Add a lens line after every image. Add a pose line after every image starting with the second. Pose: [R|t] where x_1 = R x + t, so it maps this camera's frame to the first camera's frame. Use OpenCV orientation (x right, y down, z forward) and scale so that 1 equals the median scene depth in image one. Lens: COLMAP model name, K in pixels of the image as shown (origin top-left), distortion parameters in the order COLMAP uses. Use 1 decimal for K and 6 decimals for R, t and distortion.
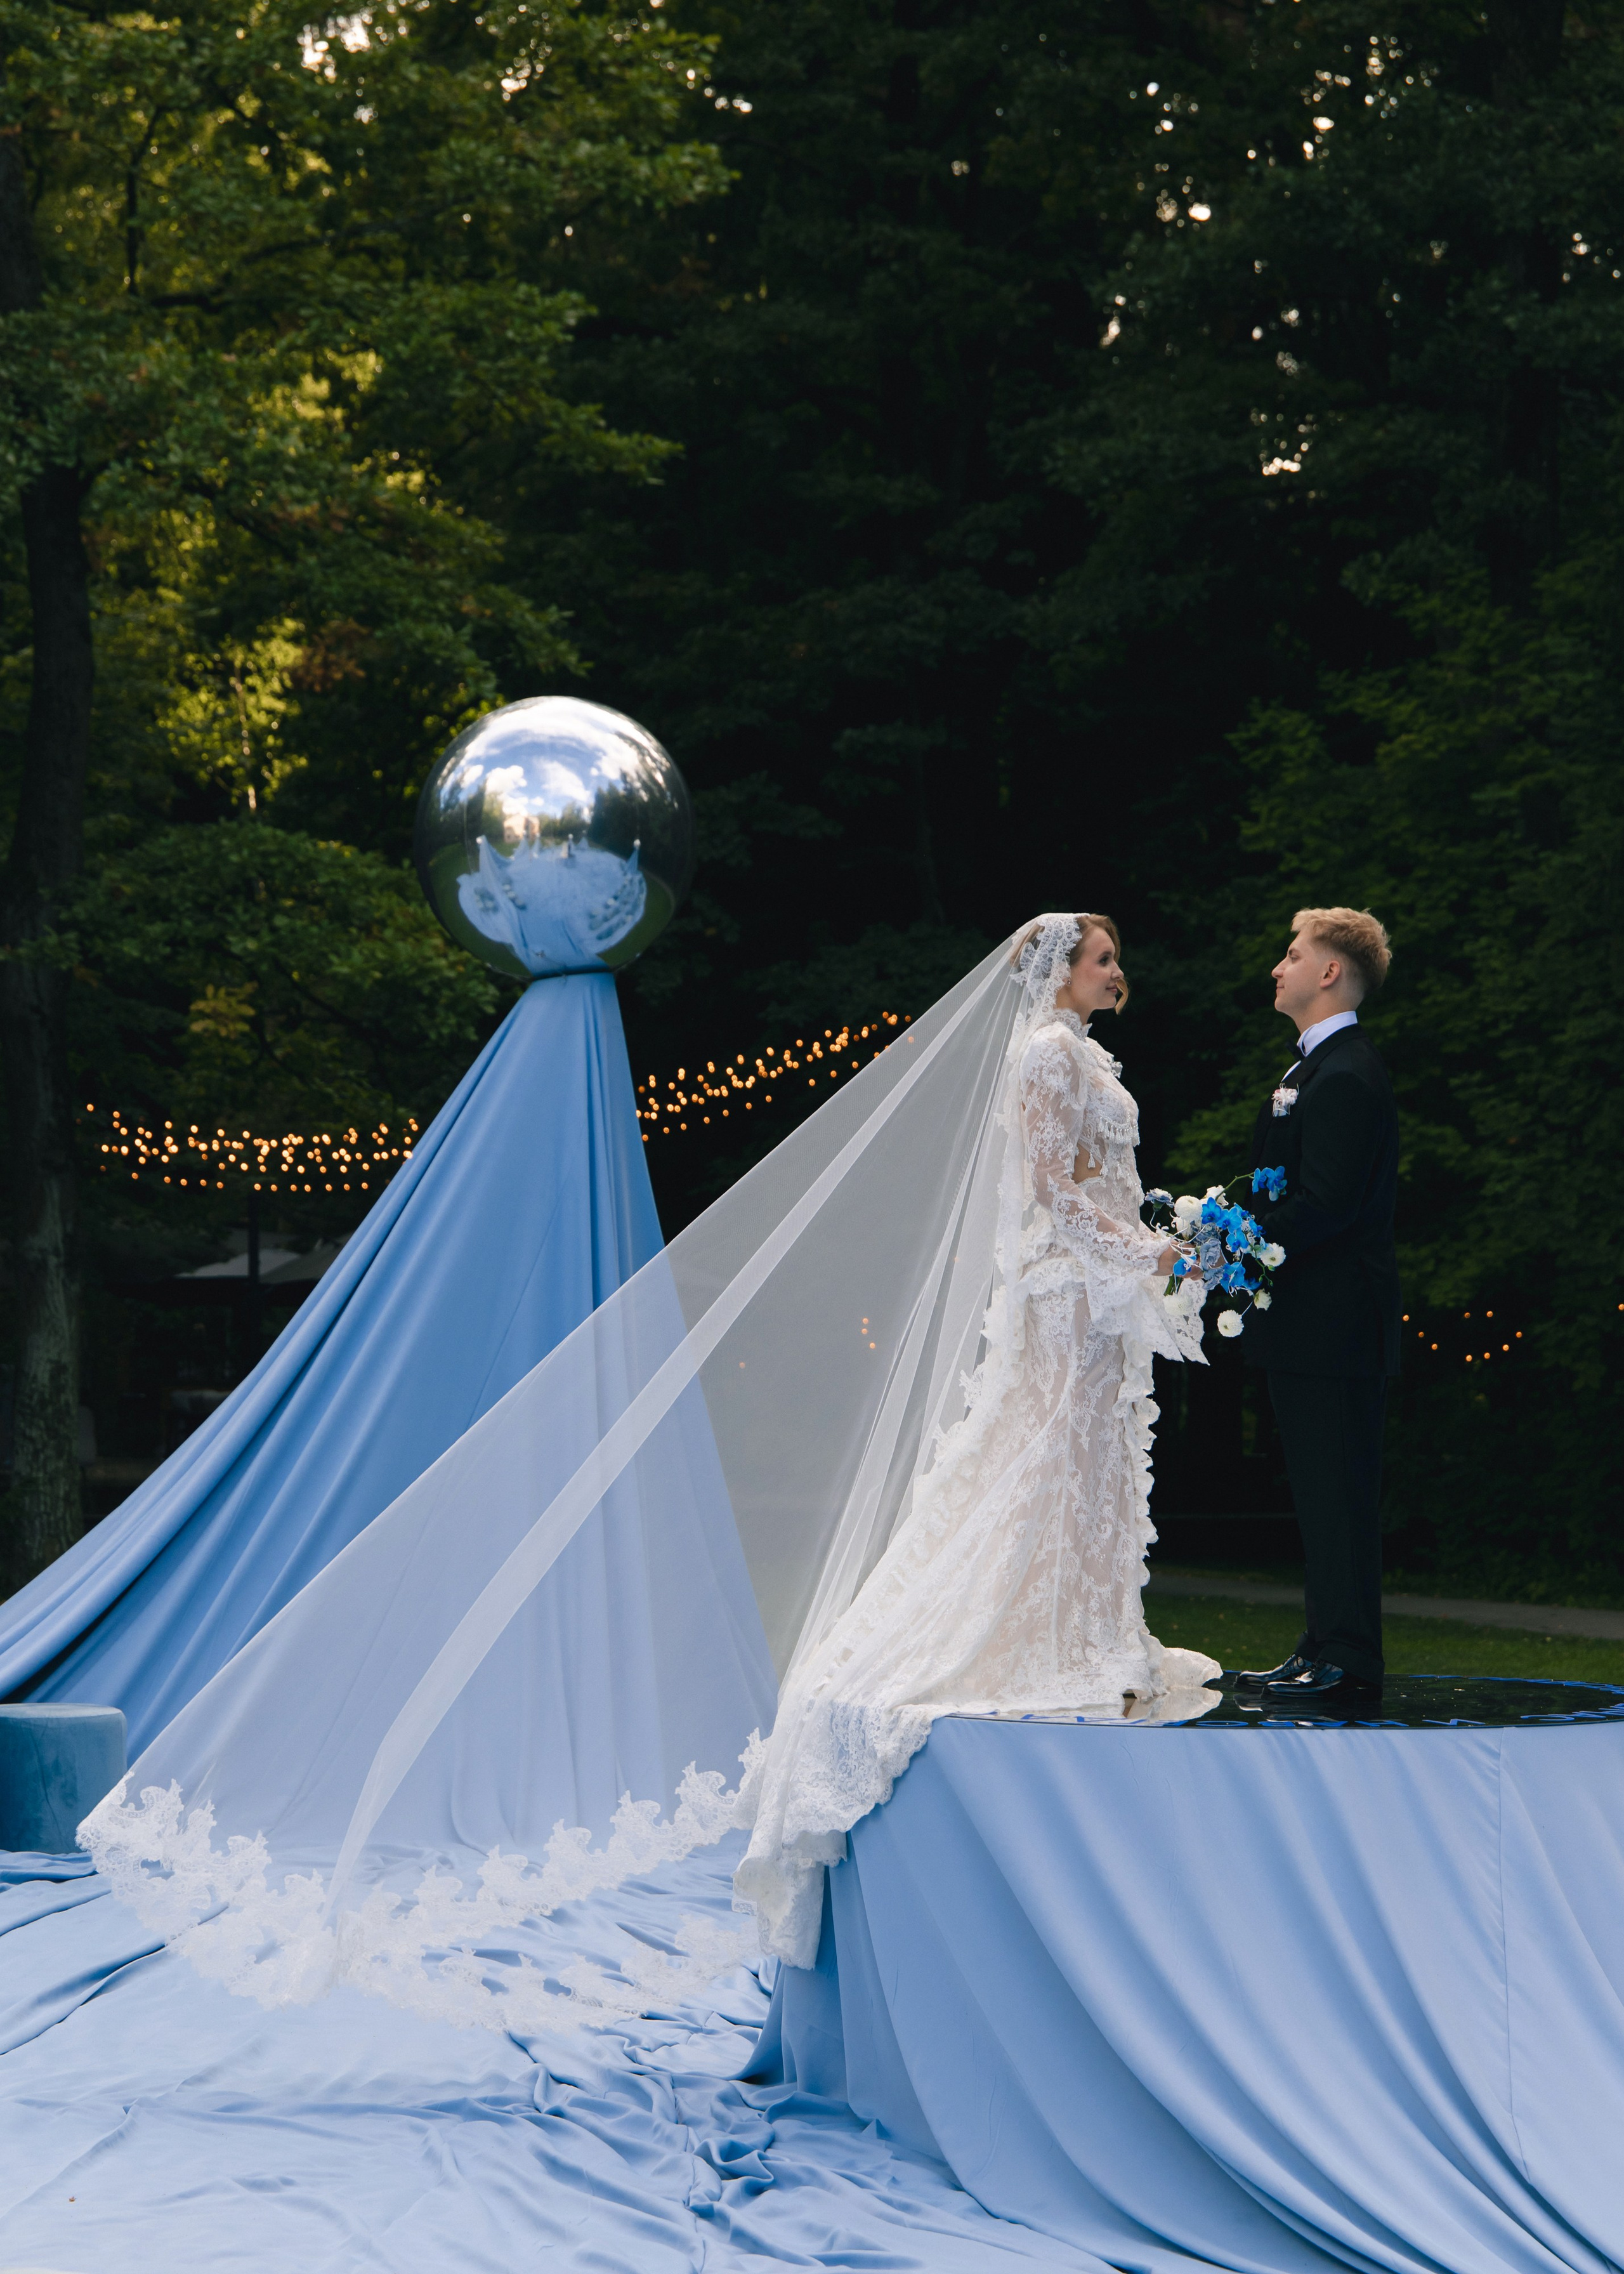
lens RADIAL K [[4649.3, 0, 811.1], [0, 4649.3, 1181.0], [0, 0, 1]] dist [0.014239, -0.707699]
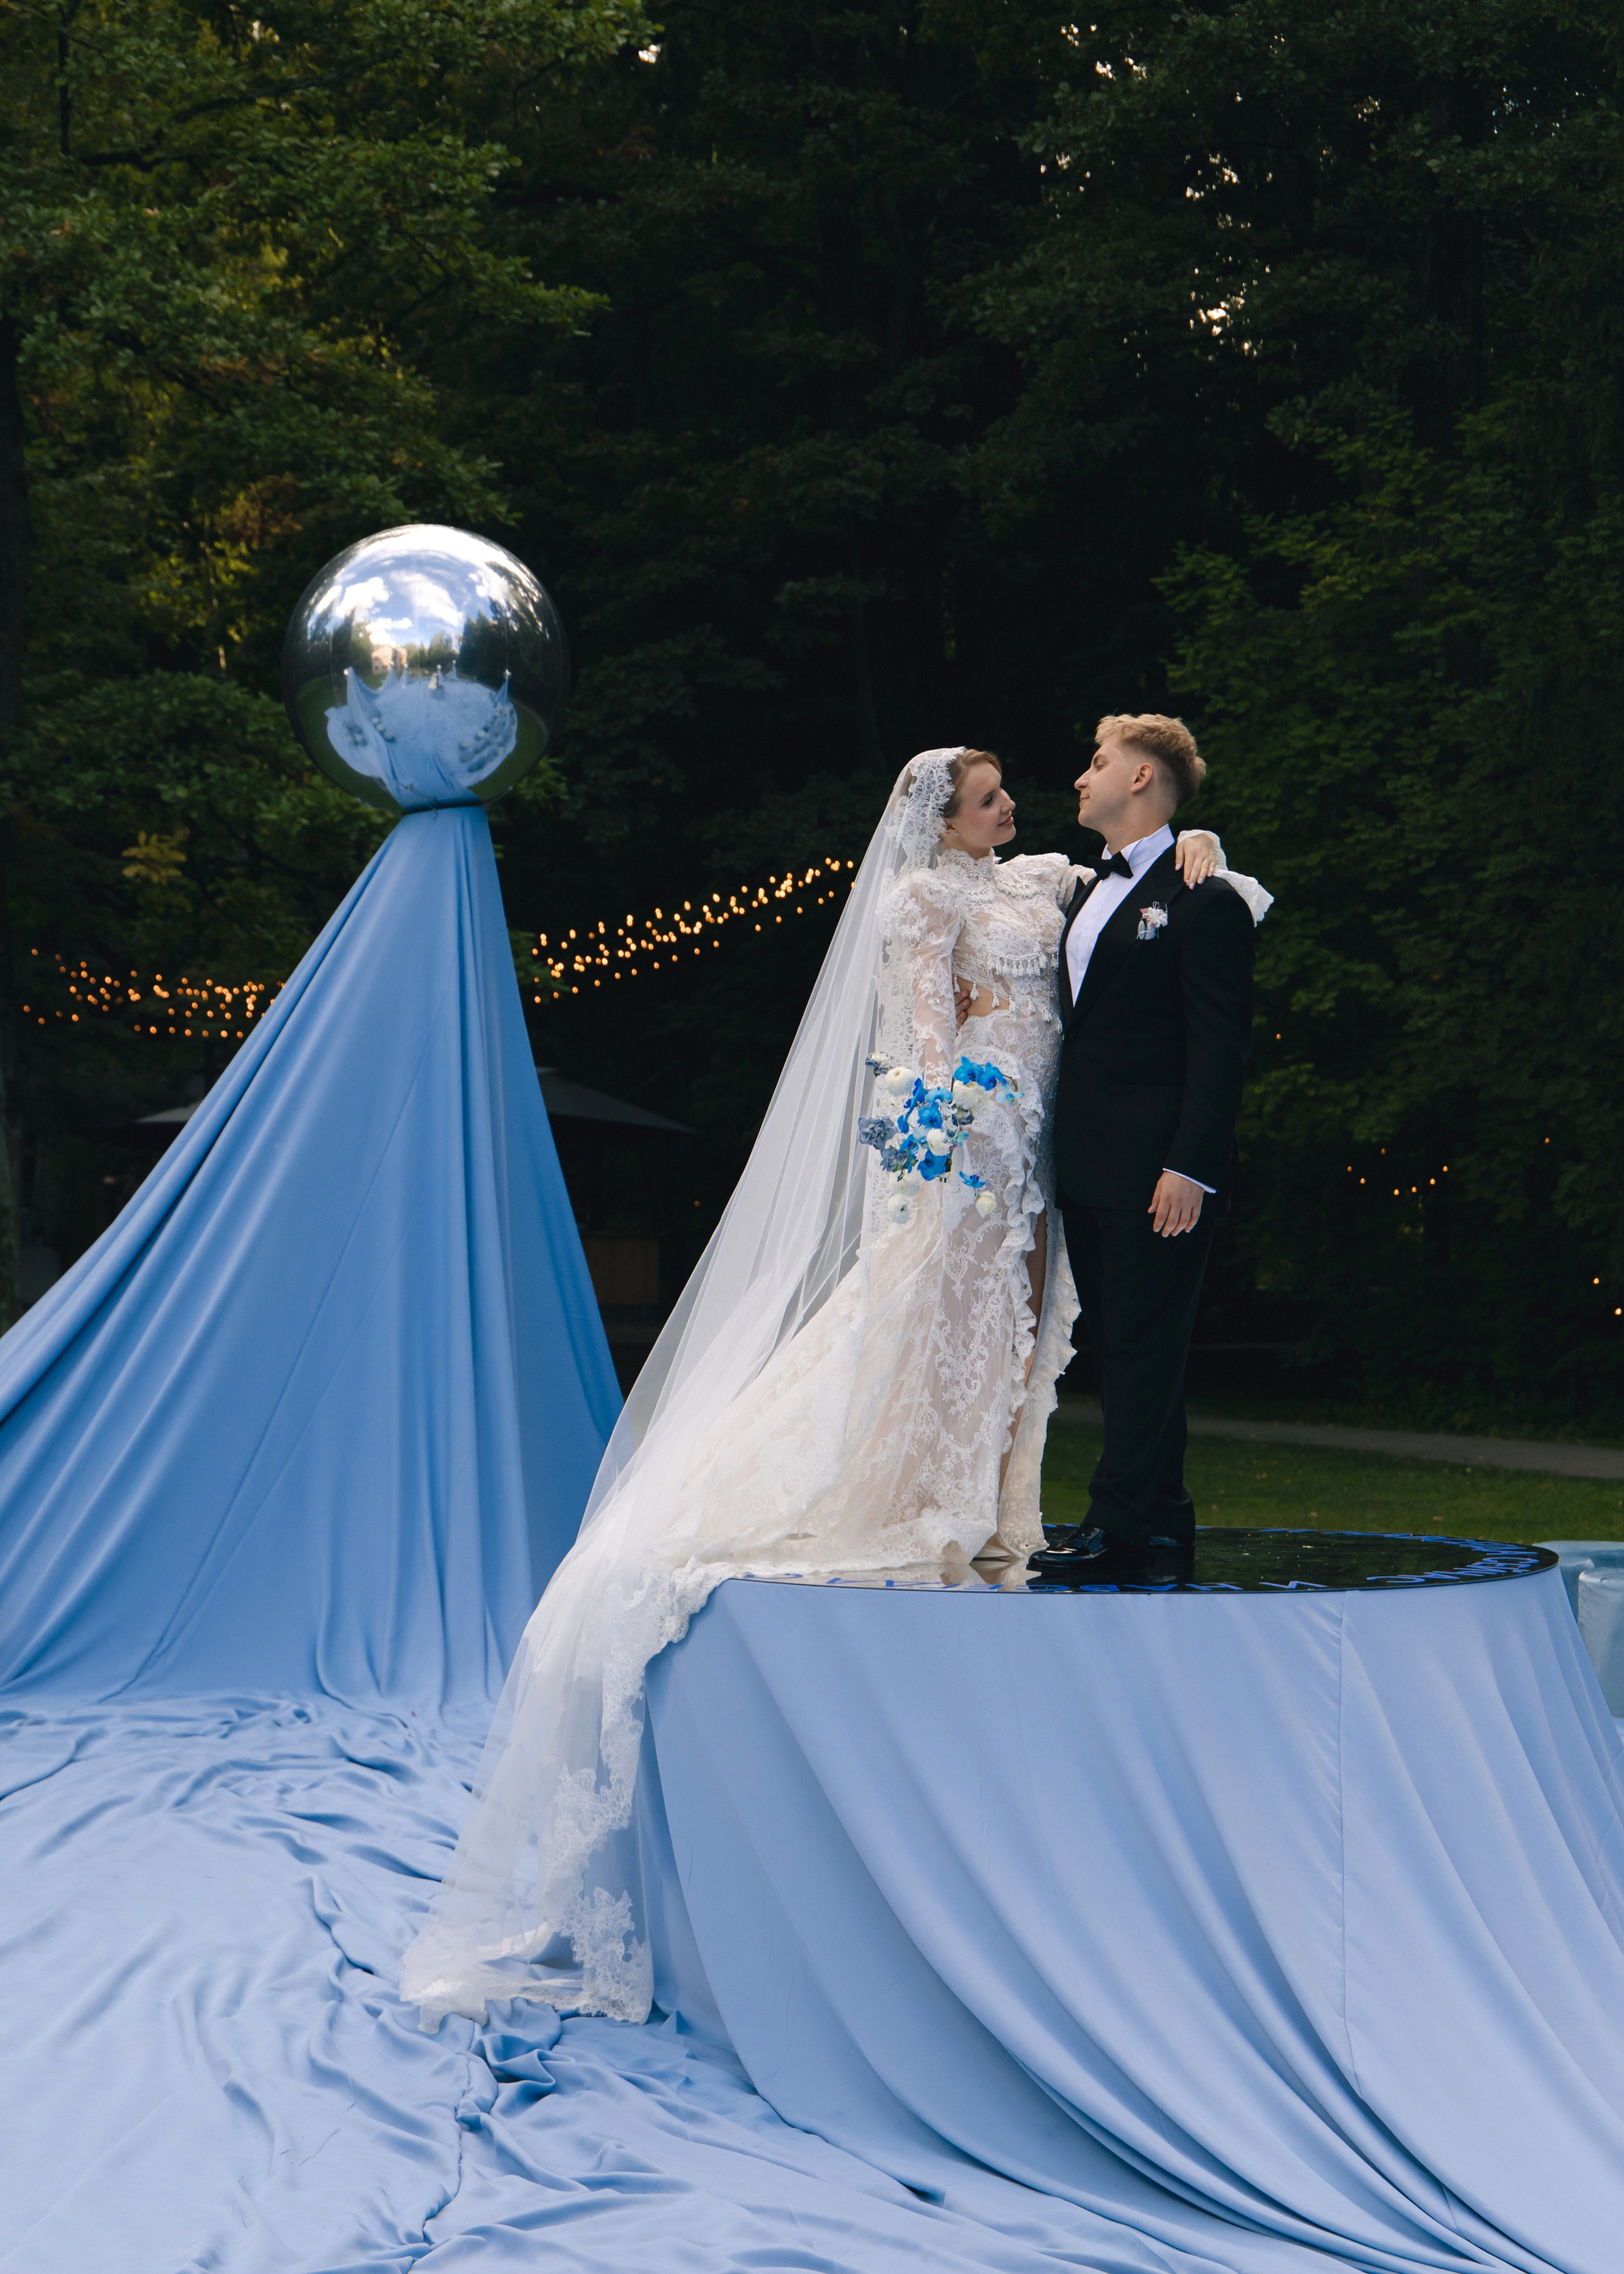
lens RADIAL K [[4031.4, 0, 812.0], [0, 4031.4, 1137.0], [0, 0, 1]] dist [0.049398, -0.667586]
pose [[0.999564, -0.007201, -0.028622, 0.040150], [0.007879, 0.999689, 0.023649, 0.004350], [0.028443, -0.023865, 0.999310, 0.118296]]
